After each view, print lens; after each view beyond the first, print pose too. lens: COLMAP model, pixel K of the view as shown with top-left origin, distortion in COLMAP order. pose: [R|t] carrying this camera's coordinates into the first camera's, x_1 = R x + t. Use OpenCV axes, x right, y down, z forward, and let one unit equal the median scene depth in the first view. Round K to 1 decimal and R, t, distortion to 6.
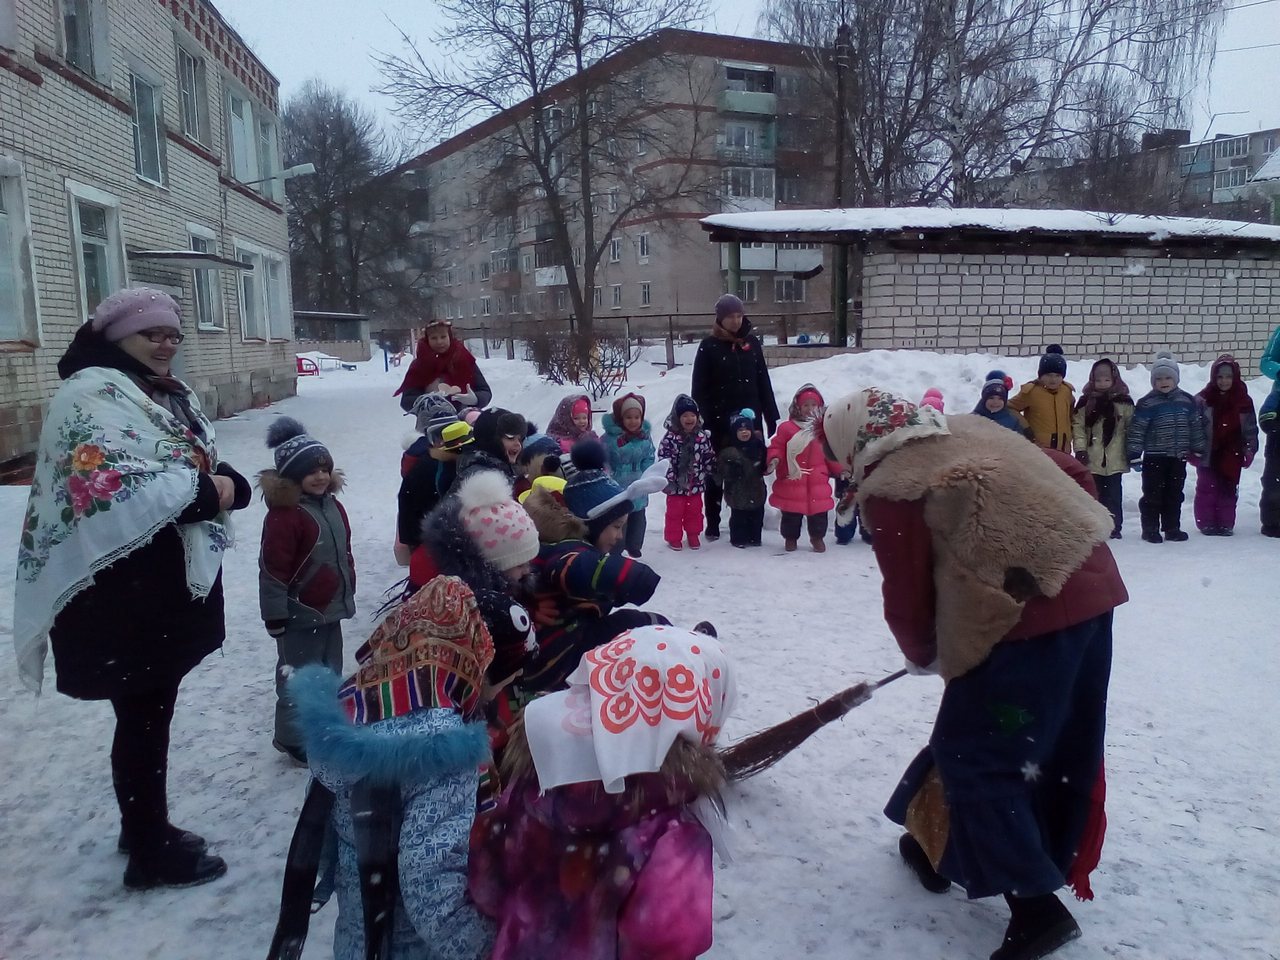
lens RADIAL K [[1065.1, 0, 640.0], [0, 1065.1, 480.0], [0, 0, 1]] dist [0.009711, -0.080343]
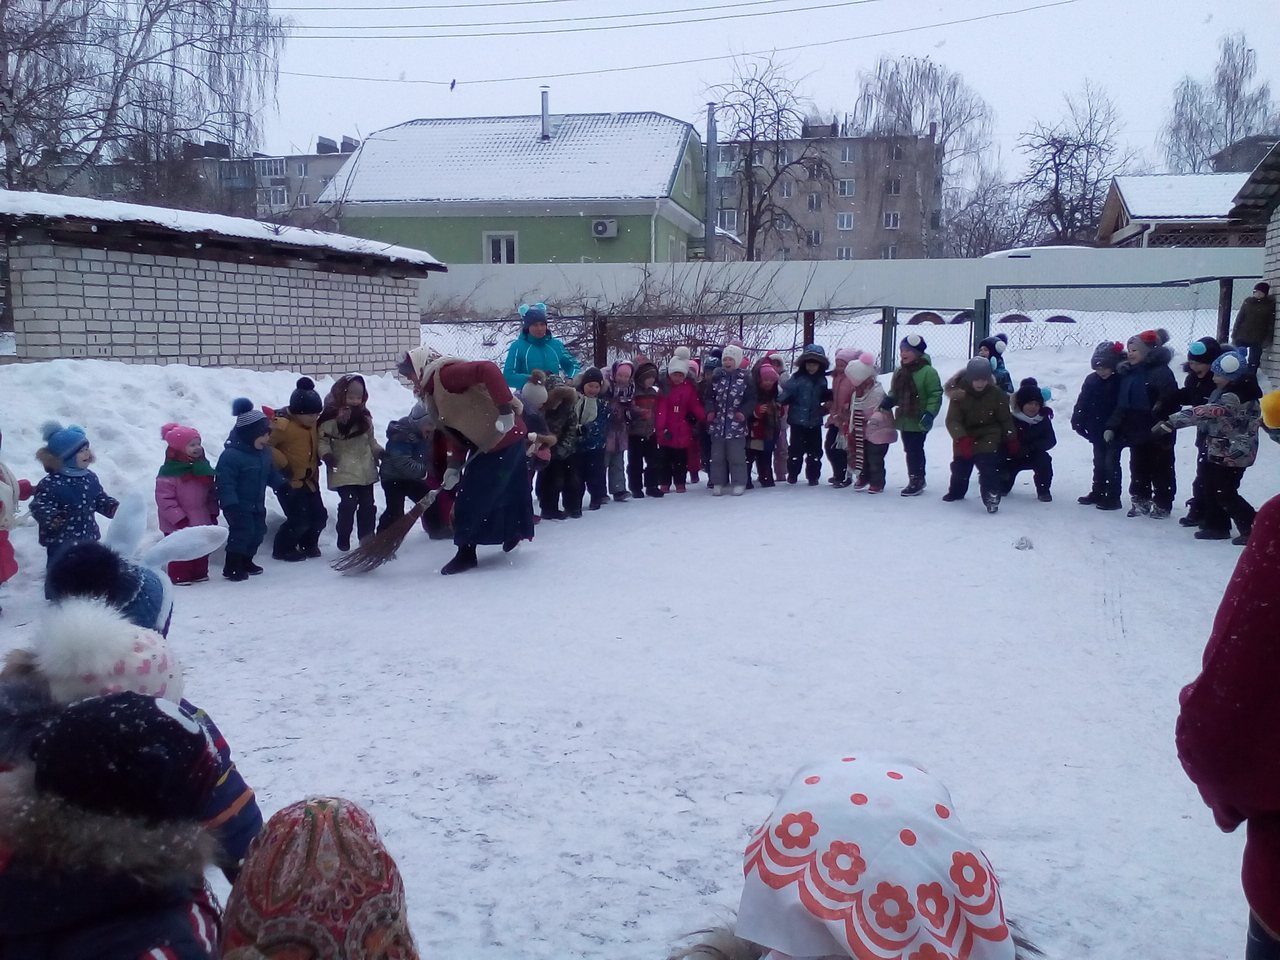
lens RADIAL K [[1065.1, 0, 640.0], [0, 1065.1, 480.0], [0, 0, 1]] dist [0.009711, -0.080343]
pose [[0.641575, -0.076362, 0.763250, -0.114717], [0.080761, 0.996227, 0.031785, -0.015574], [-0.762797, 0.041249, 0.645321, 0.106494]]
